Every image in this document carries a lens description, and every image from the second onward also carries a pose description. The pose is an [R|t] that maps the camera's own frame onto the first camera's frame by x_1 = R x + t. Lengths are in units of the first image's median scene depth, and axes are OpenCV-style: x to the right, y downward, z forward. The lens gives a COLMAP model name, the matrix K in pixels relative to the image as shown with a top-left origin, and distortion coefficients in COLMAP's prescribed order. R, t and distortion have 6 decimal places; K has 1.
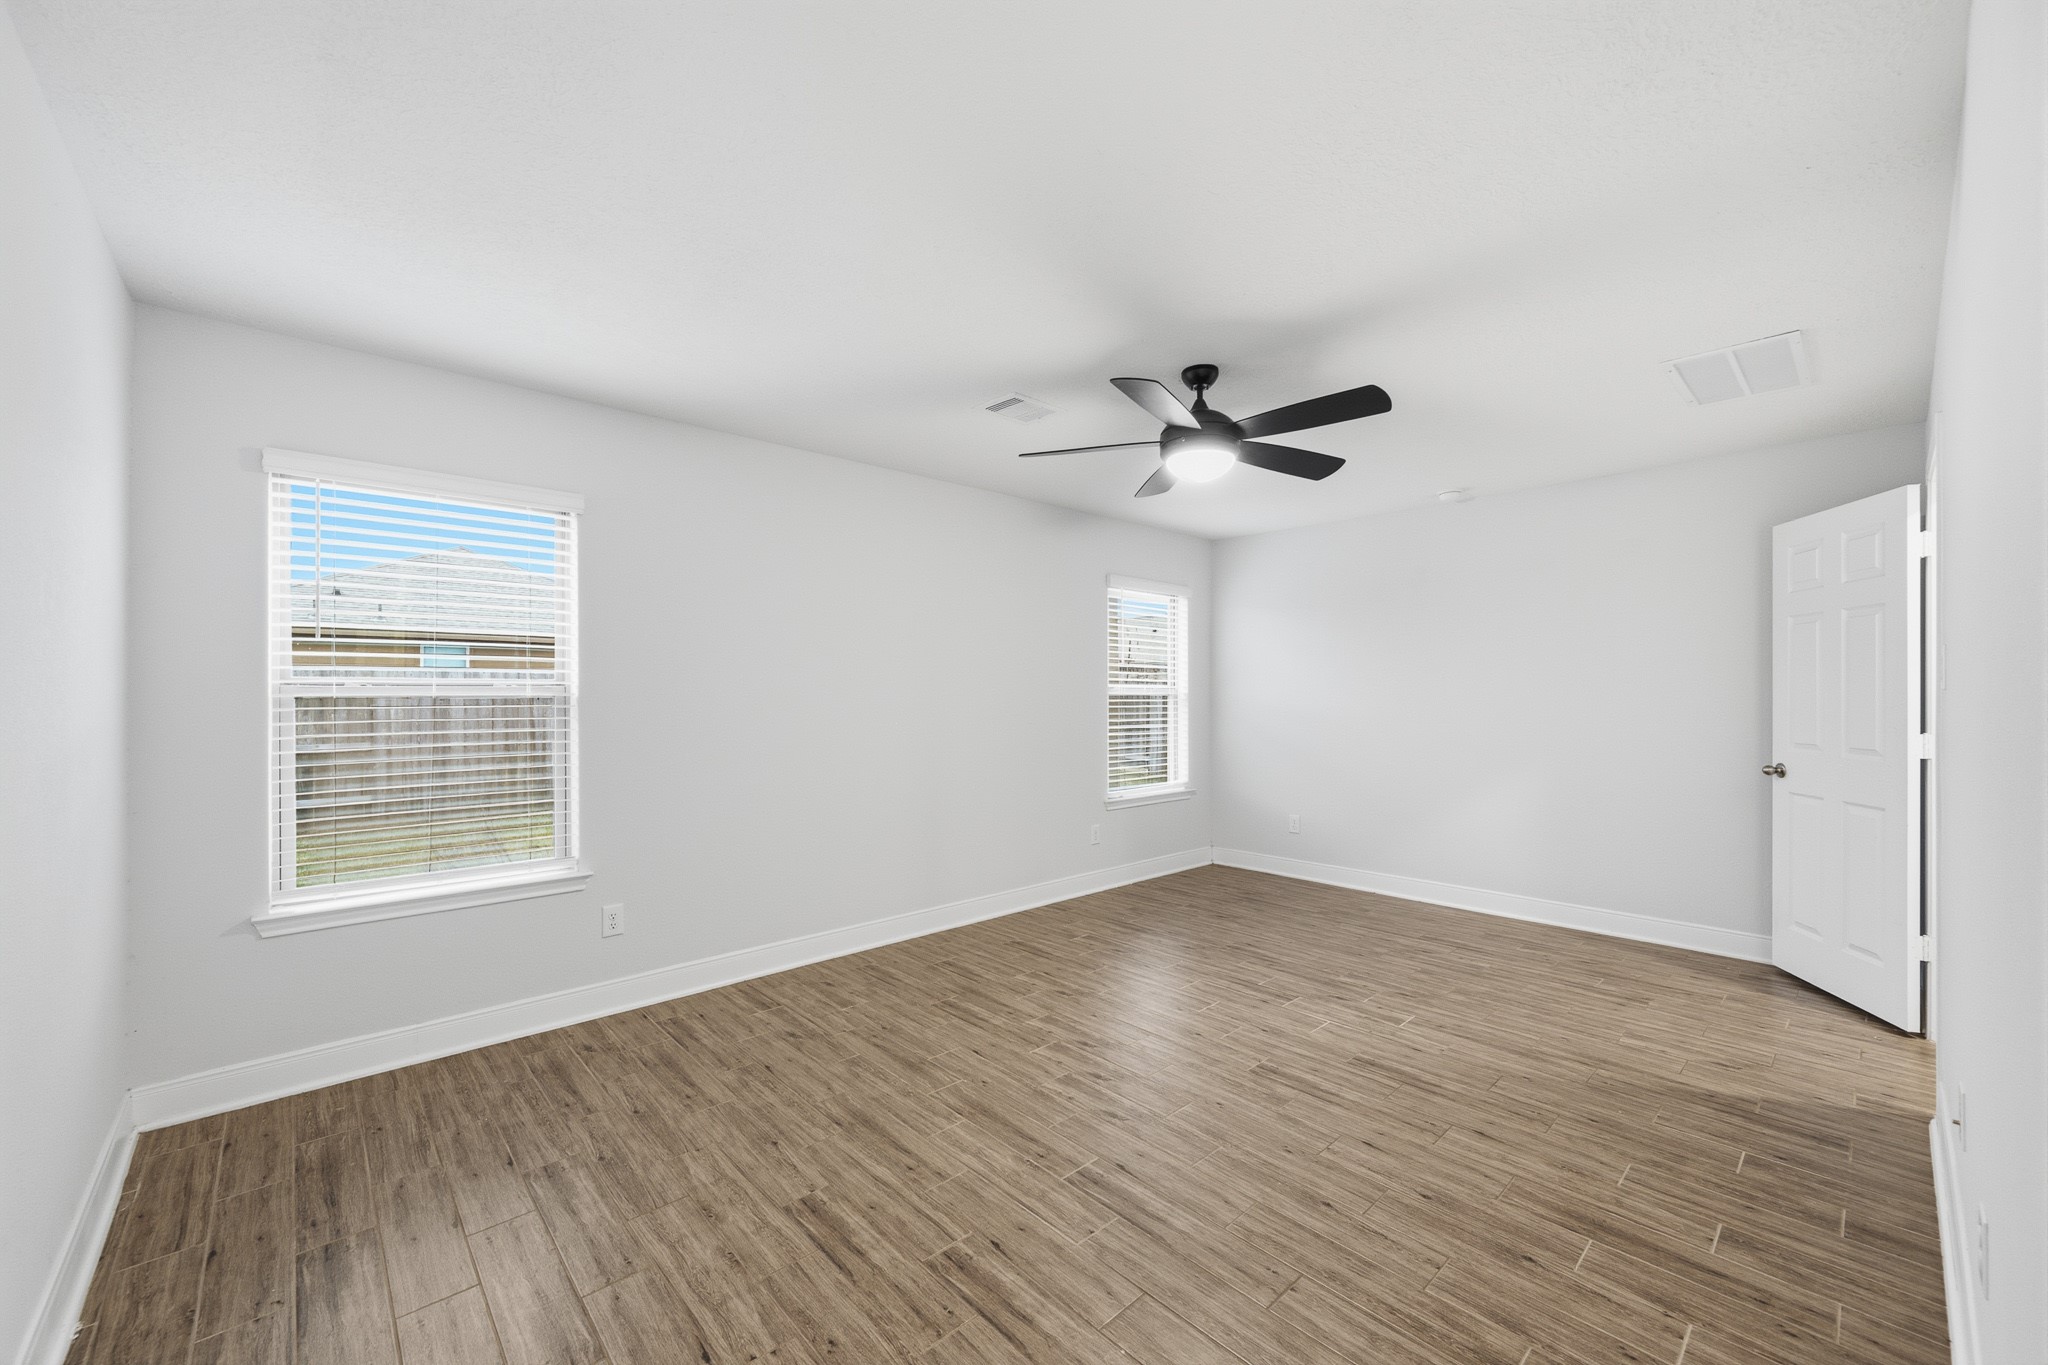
lens RADIAL K [[811.6, 0, 1033.1], [0, 811.6, 692.3], [0, 0, 1]] dist [0.000304, -0.000036]
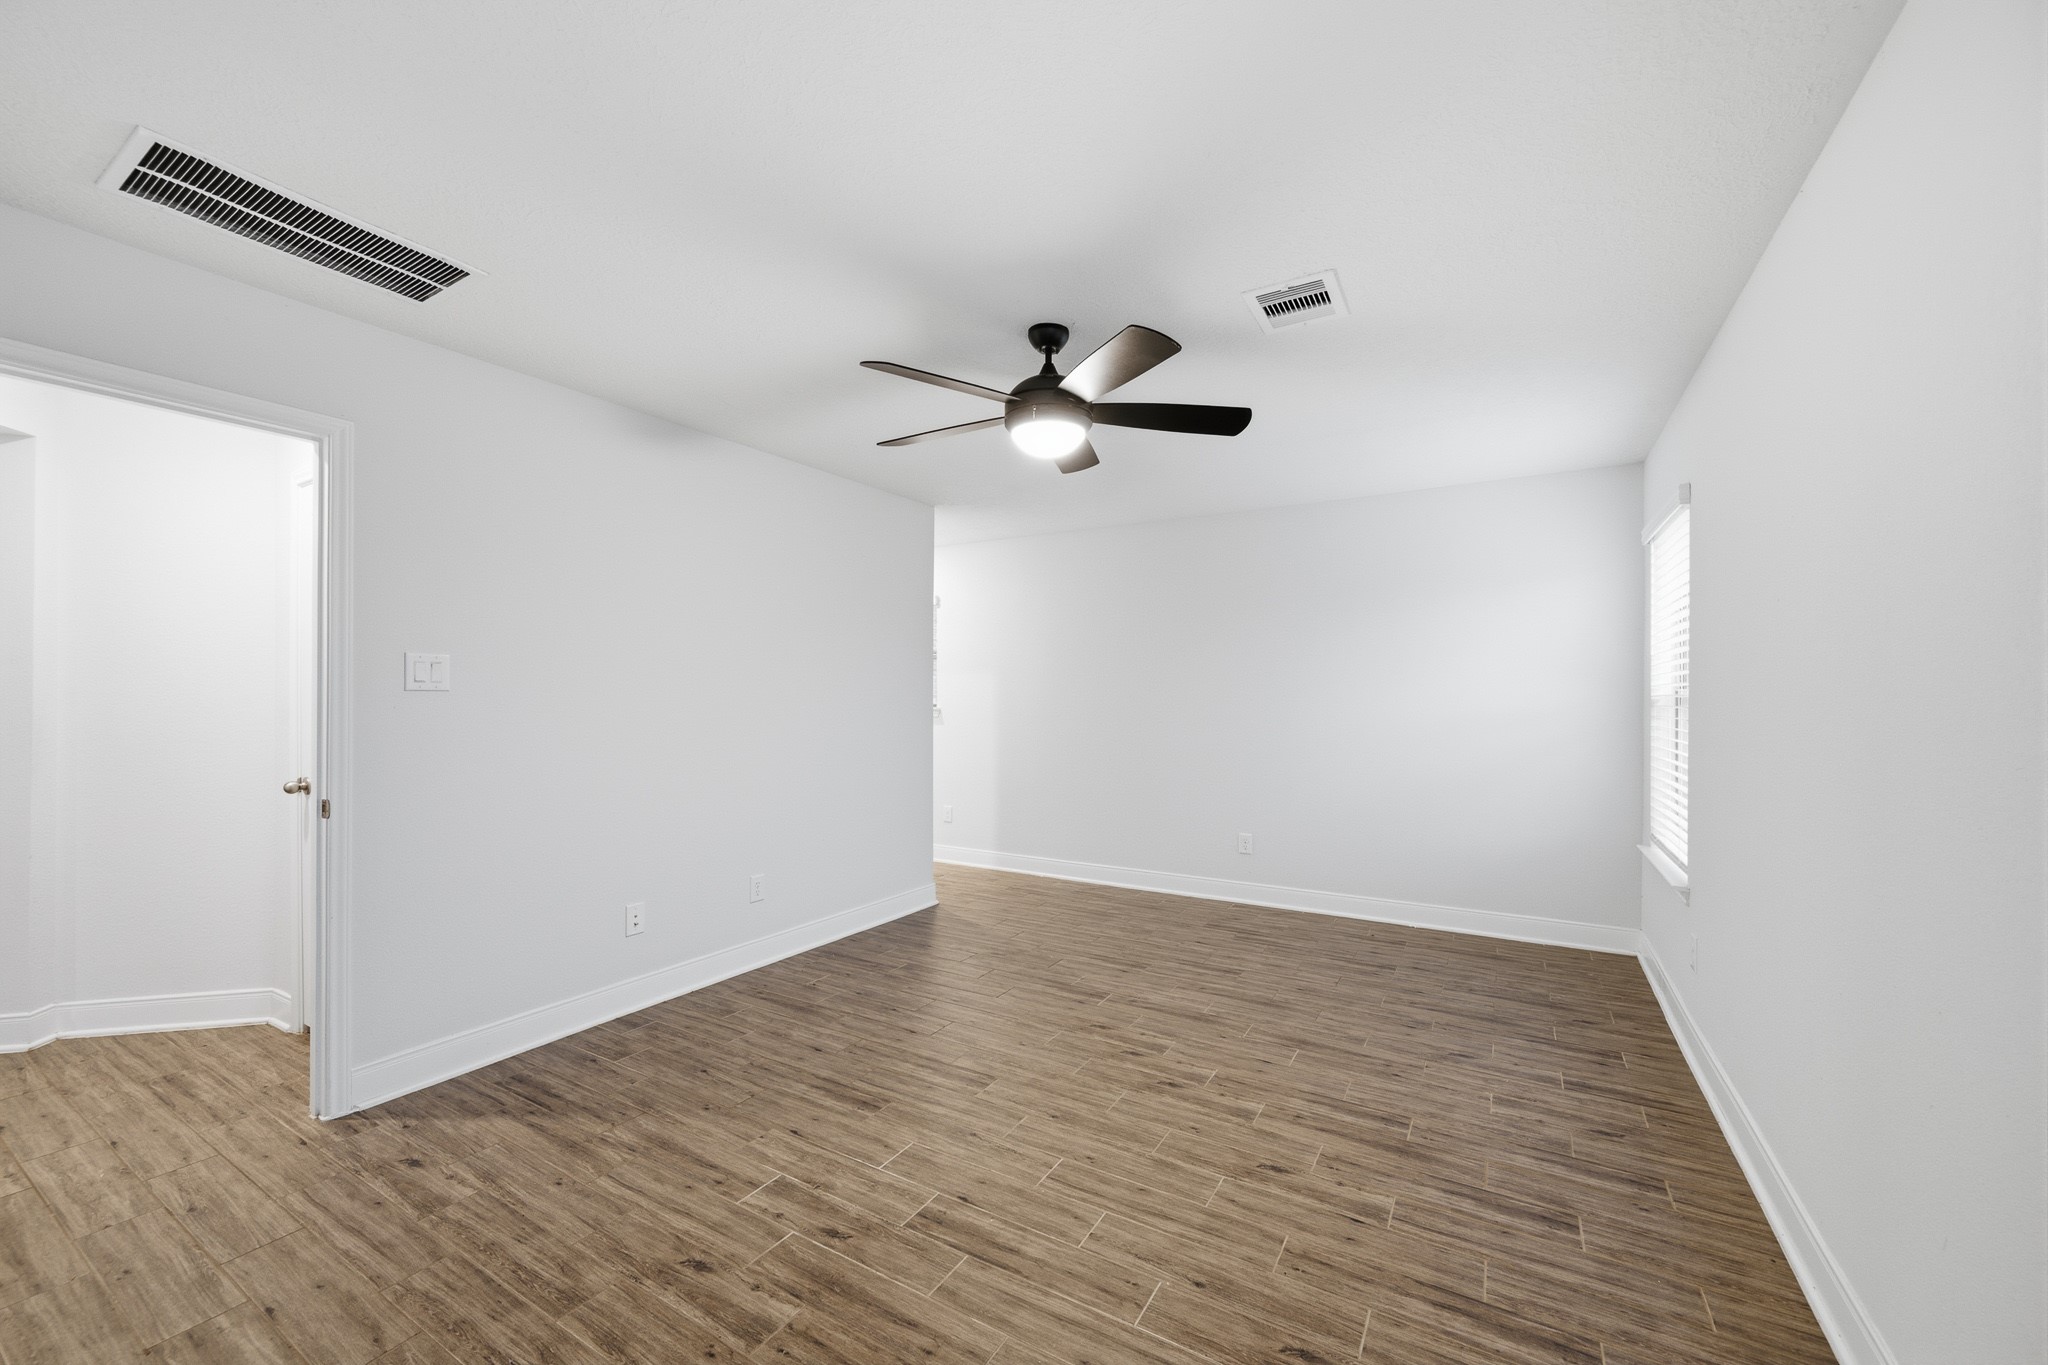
lens RADIAL K [[811.6, 0, 1033.1], [0, 811.6, 692.3], [0, 0, 1]] dist [0.000304, -0.000036]
pose [[-0.961303, -0.001888, -0.275487, 0.483981], [0.000311, 0.999968, -0.007939, 0.005479], [0.275493, -0.007717, -0.961272, 1.917441]]
